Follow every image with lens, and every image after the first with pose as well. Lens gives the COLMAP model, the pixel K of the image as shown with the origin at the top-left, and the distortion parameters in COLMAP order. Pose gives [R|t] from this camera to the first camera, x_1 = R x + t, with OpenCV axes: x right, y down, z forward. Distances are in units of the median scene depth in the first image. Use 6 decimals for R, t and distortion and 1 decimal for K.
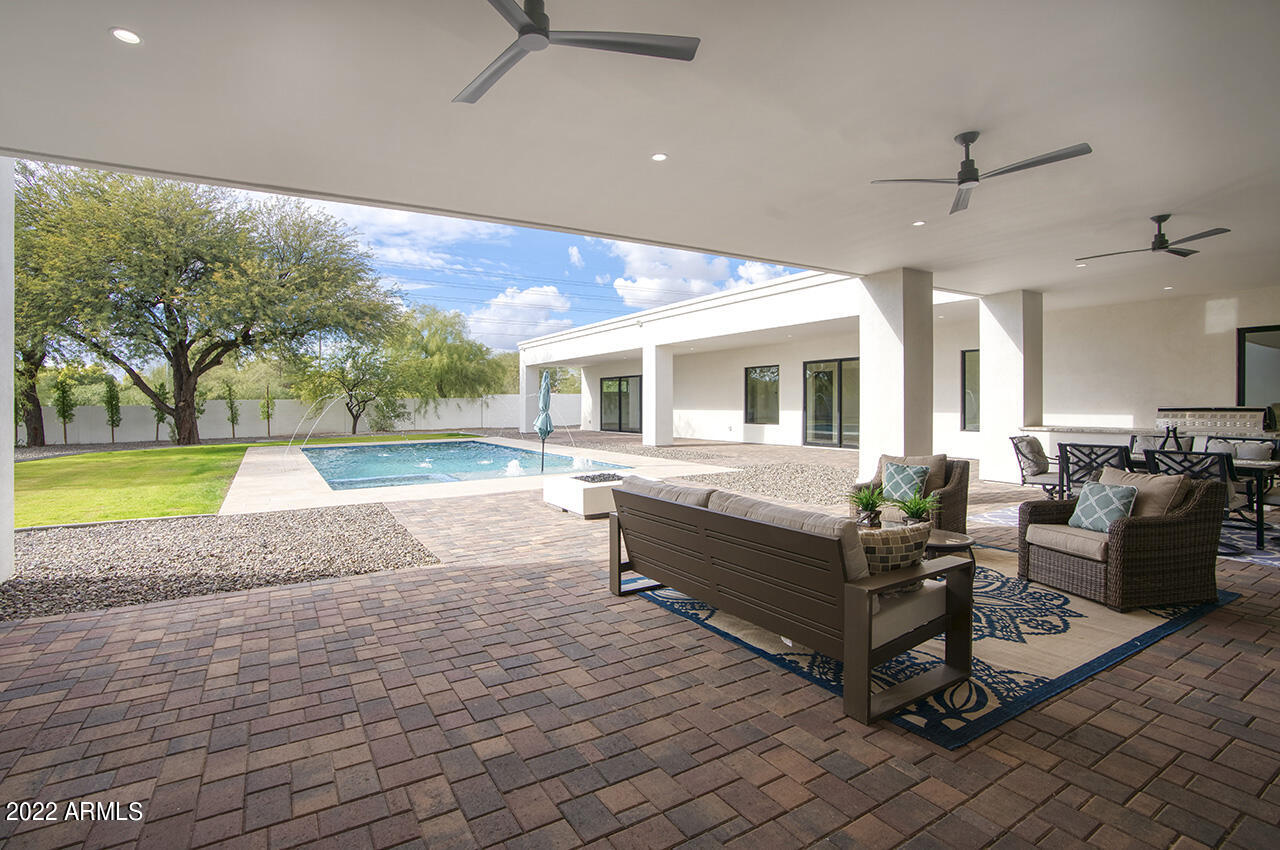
lens RADIAL K [[612.3, 0, 574.7], [0, 612.3, 410.4], [0, 0, 1]] dist [-0.035733, 0.000343]
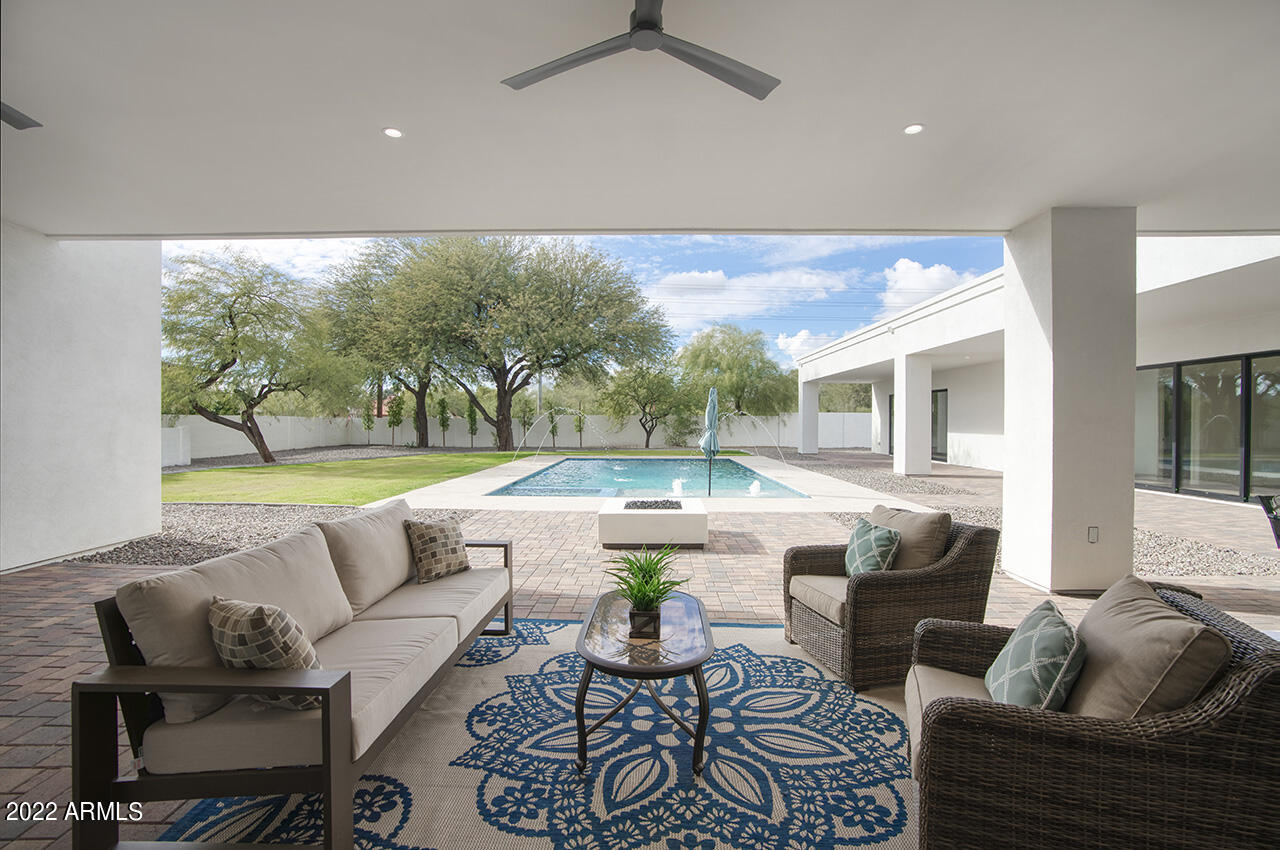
lens RADIAL K [[591.0, 0, 640.0], [0, 591.0, 425.0], [0, 0, 1]] dist [-0.053245, -0.000128]
pose [[0.848439, 0.020513, -0.528895, 0.231205], [-0.023997, 0.999712, 0.000277, -0.002290], [0.528748, 0.012457, 0.848687, 0.129355]]
